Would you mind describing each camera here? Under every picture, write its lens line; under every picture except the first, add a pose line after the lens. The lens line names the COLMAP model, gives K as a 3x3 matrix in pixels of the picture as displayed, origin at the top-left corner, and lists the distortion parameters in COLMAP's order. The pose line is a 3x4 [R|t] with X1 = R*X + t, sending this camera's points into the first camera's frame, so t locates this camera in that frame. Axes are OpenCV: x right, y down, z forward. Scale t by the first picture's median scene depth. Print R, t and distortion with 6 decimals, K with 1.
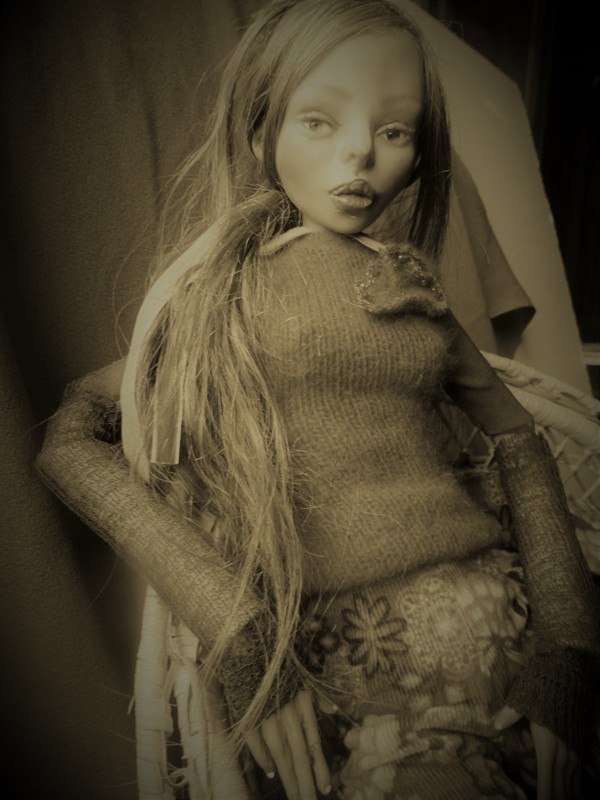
lens RADIAL K [[562.8, 0, 303.0], [0, 562.8, 399.4], [0, 0, 1]] dist [-0.005785, -0.002202]
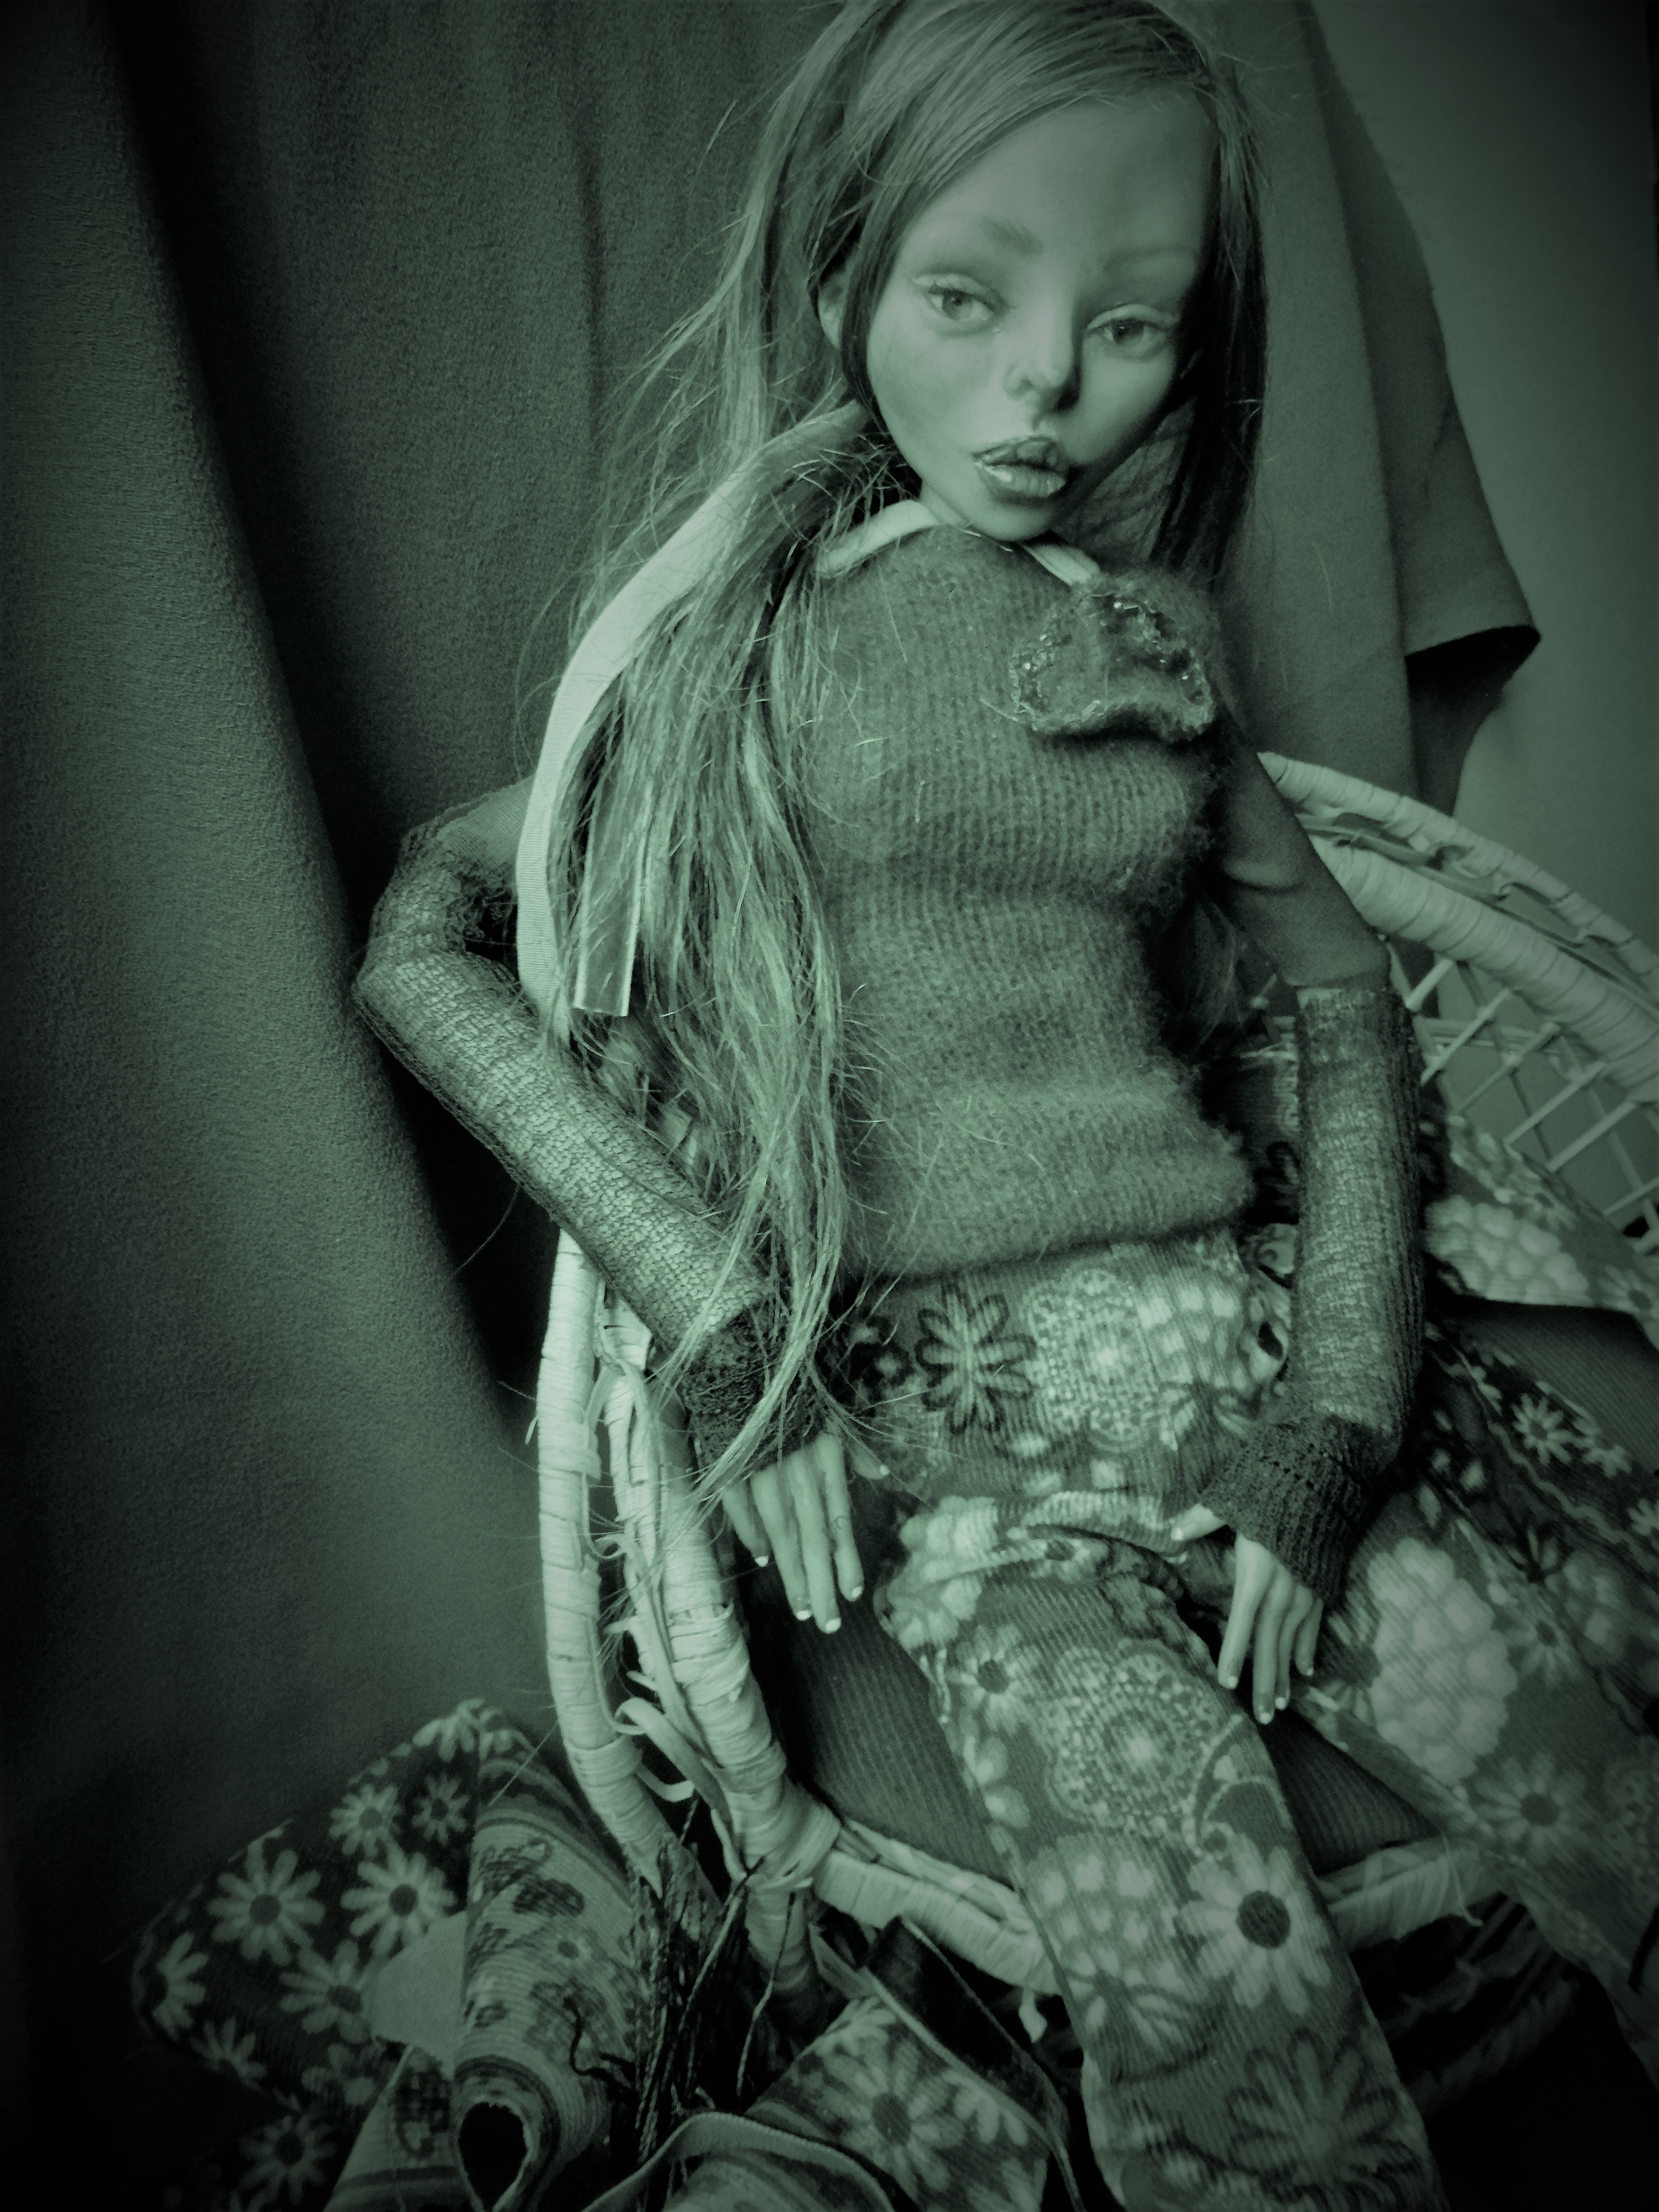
lens RADIAL K [[1556.3, 0, 846.9], [0, 1556.3, 1098.8], [0, 0, 1]] dist [-0.005785, -0.002202]
pose [[0.995154, 0.088371, -0.043107, 0.047046], [-0.076849, 0.972549, 0.219642, -0.135443], [0.061334, -0.215265, 0.974628, -0.386326]]
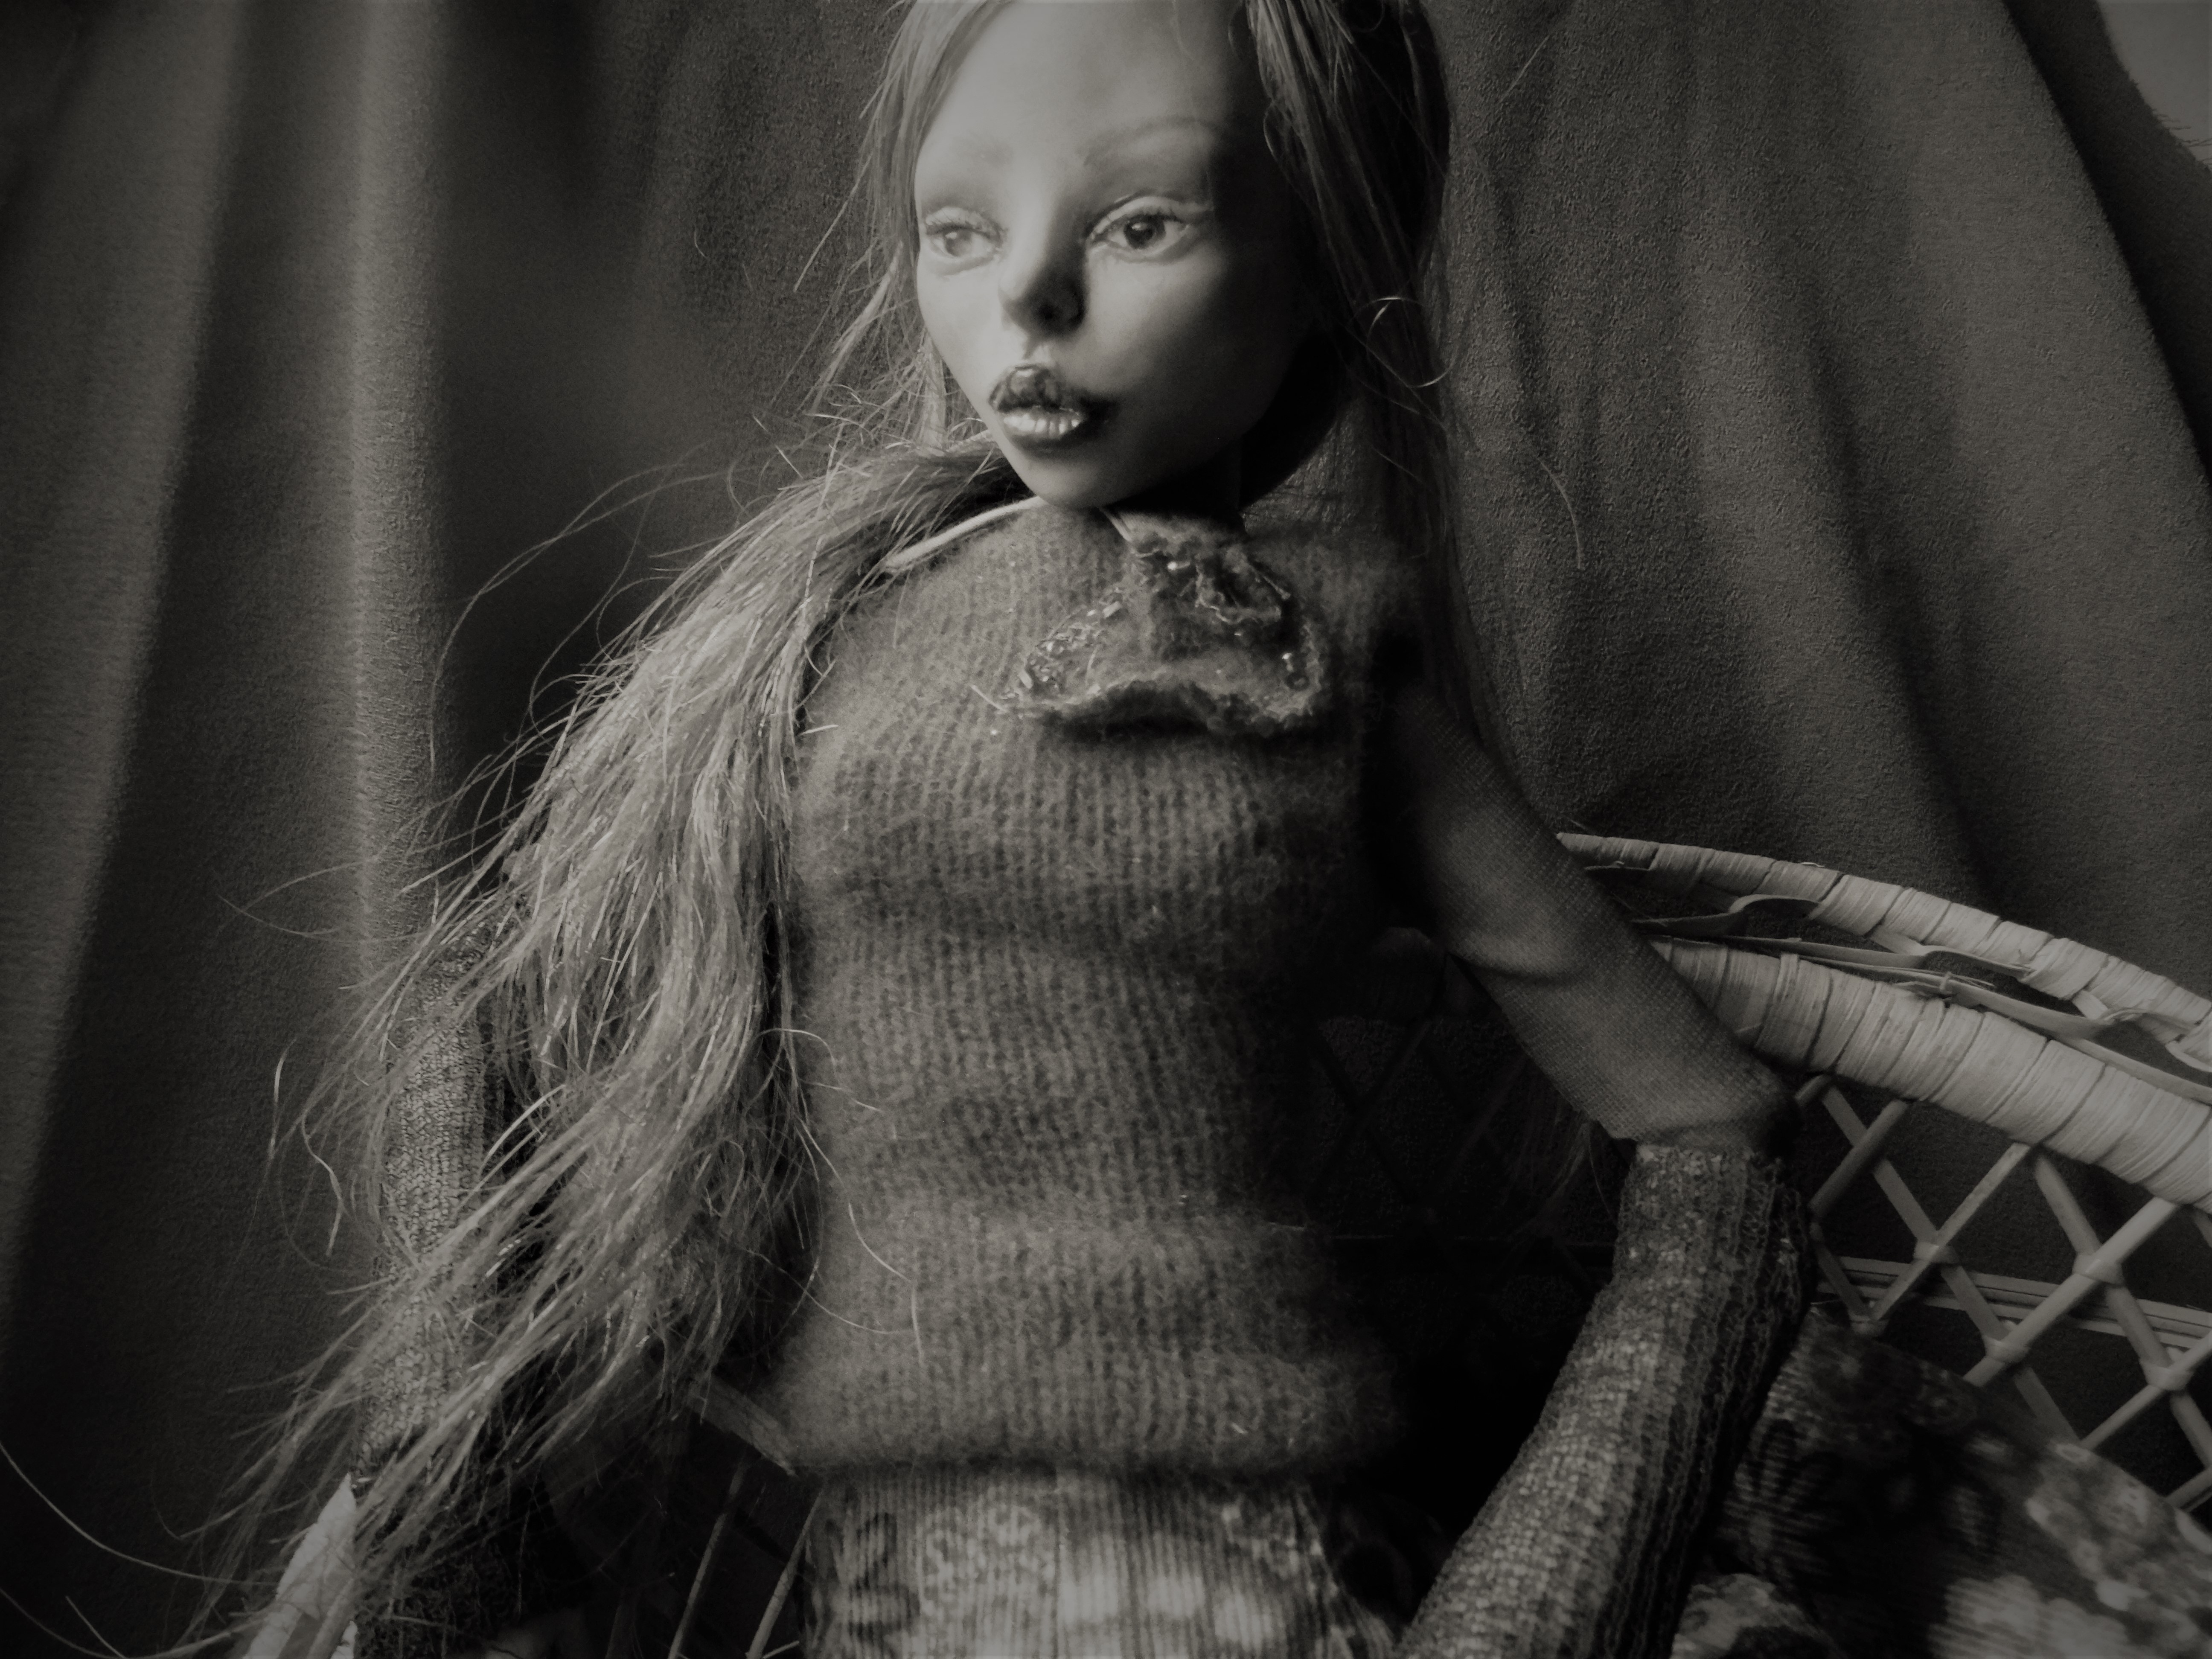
lens RADIAL K [[1556.3, 0, 1121.1], [0, 1556.3, 837.4], [0, 0, 1]] dist [-0.005785, -0.002202]
pose [[0.825439, 0.059068, -0.561393, 0.771358], [-0.100890, 0.993935, -0.043765, -0.045192], [0.555403, 0.092764, 0.826391, 0.224354]]
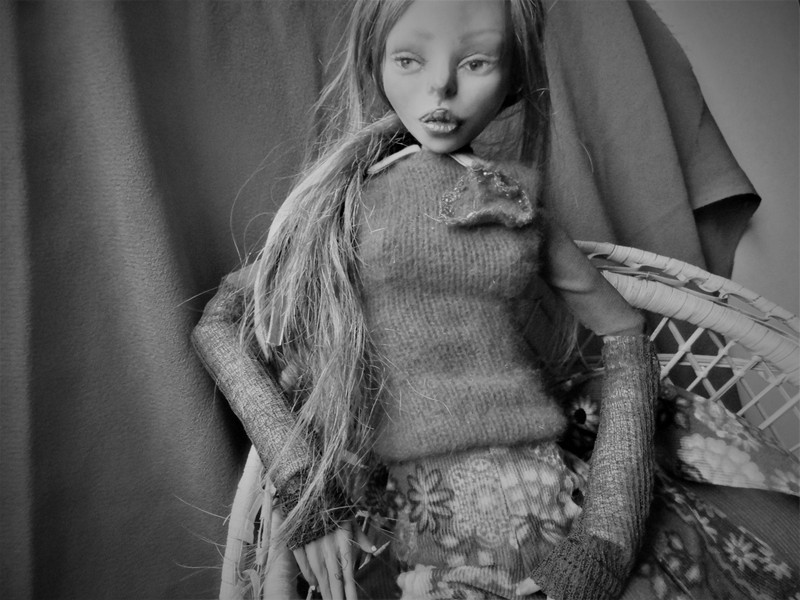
lens RADIAL K [[562.8, 0, 407.5], [0, 562.8, 298.1], [0, 0, 1]] dist [-0.005785, -0.002202]
pose [[0.955917, 0.046444, -0.289942, 0.399214], [-0.033378, 0.998199, 0.049848, -0.063386], [0.291735, -0.037972, 0.955745, -0.132313]]
